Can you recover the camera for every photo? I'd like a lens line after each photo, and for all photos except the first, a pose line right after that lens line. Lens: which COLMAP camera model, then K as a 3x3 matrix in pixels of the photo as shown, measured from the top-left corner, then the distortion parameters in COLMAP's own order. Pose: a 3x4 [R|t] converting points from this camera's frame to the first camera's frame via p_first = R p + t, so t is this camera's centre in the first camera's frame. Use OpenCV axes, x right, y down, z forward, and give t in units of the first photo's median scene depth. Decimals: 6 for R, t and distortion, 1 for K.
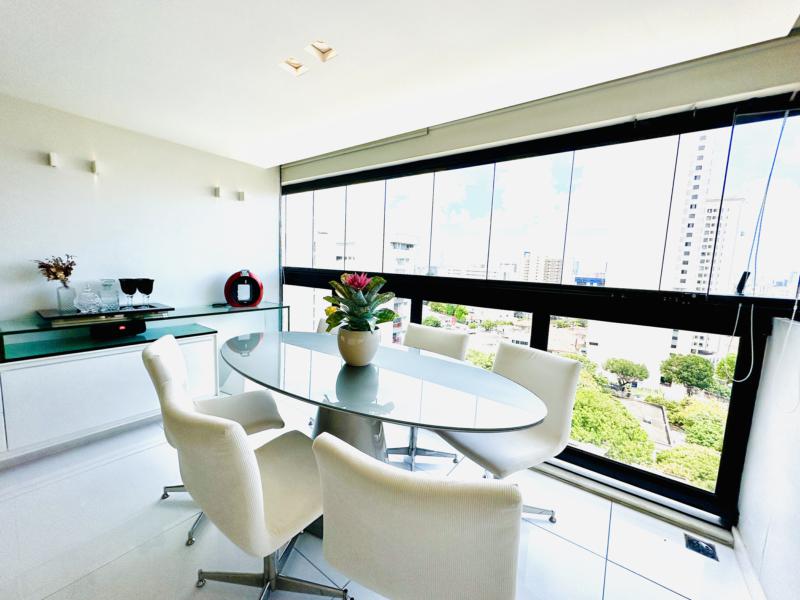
lens RADIAL K [[316.6, 0, 396.7], [0, 316.6, 299.6], [0, 0, 1]] dist [-0.001914, 0.000636]
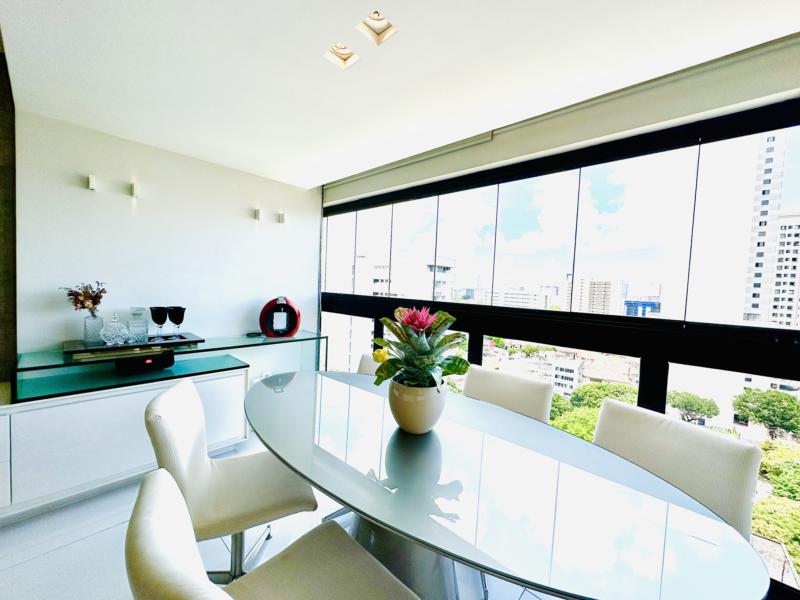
lens RADIAL K [[316.6, 0, 396.4], [0, 316.6, 299.3], [0, 0, 1]] dist [-0.001914, 0.000636]
pose [[0.993591, 0.005479, -0.112903, -0.057254], [-0.013513, 0.997419, -0.070514, -0.032482], [0.112226, 0.071588, 0.991101, 0.159141]]
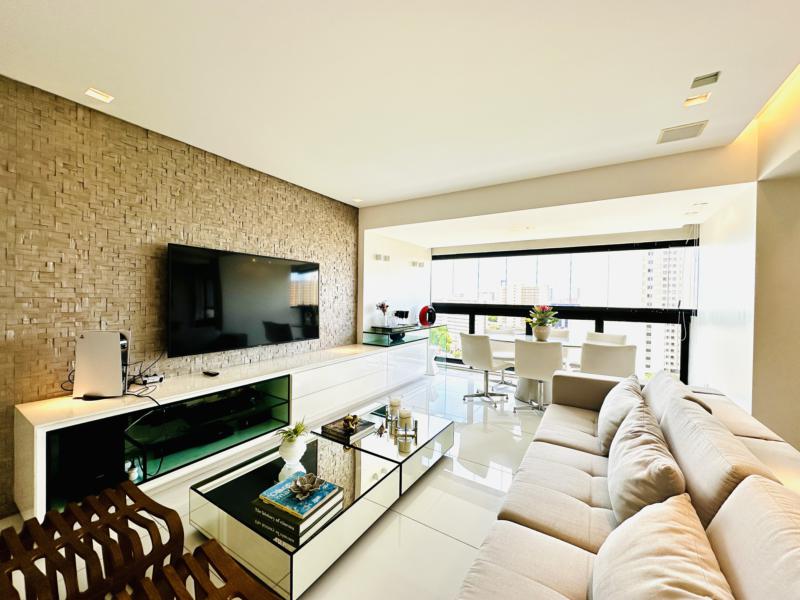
lens RADIAL K [[316.6, 0, 405.6], [0, 316.6, 297.6], [0, 0, 1]] dist [-0.001914, 0.000636]
pose [[0.996547, -0.026752, 0.078601, -0.936684], [0.034797, 0.994089, -0.102840, 0.057661], [-0.075385, 0.105220, 0.991588, -0.978176]]
